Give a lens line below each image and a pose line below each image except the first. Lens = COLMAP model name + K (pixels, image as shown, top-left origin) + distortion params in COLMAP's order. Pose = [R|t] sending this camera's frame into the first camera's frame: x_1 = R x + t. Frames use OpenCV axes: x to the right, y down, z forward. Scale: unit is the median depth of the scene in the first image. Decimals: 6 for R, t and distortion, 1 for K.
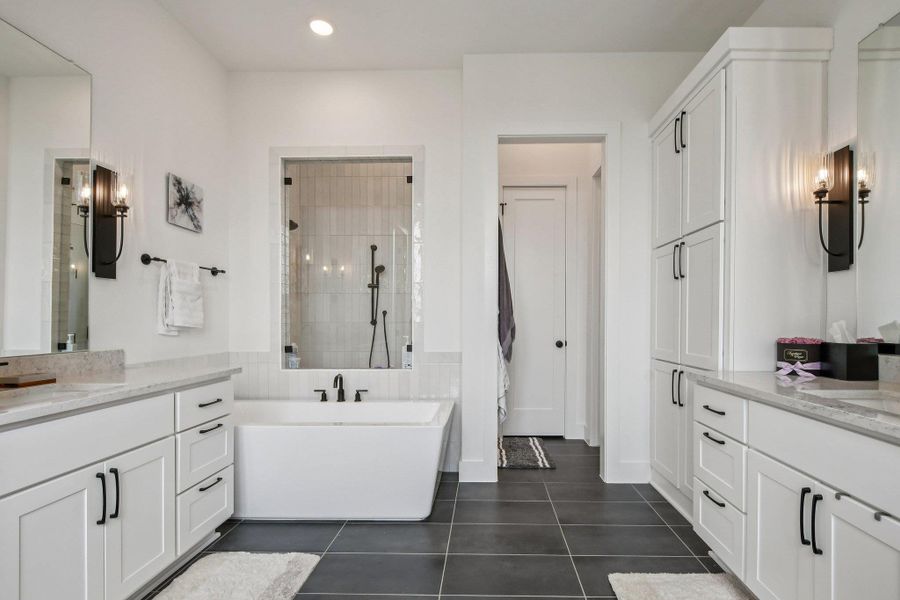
lens RADIAL K [[404.5, 0, 448.6], [0, 404.5, 320.6], [0, 0, 1]] dist [-0.000058, -0.000099]
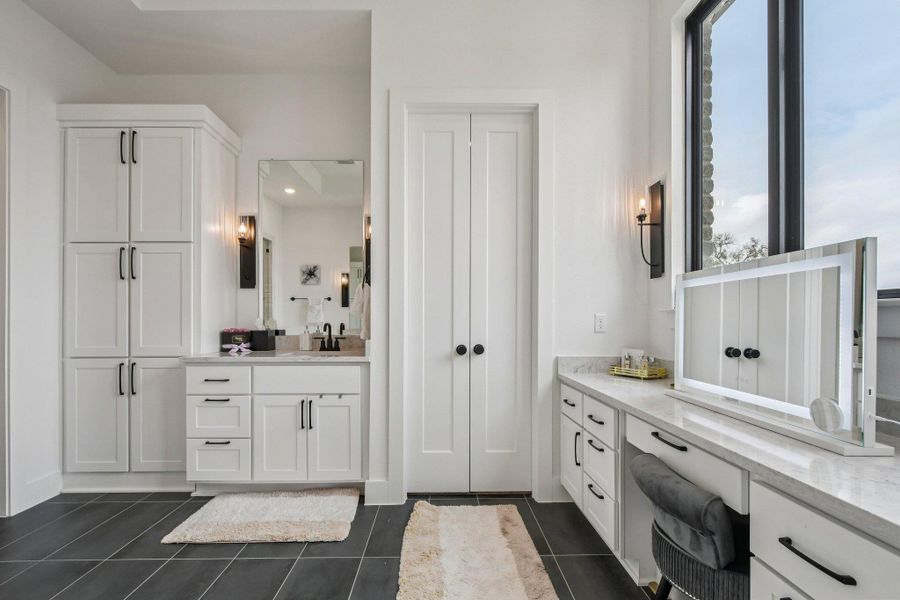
lens RADIAL K [[404.5, 0, 448.6], [0, 404.5, 320.6], [0, 0, 1]] dist [-0.000058, -0.000099]
pose [[-0.037157, -0.000134, 0.999309, -0.737858], [0.003859, 0.999993, 0.000278, 0.014233], [-0.999302, 0.003866, -0.037156, 0.229109]]
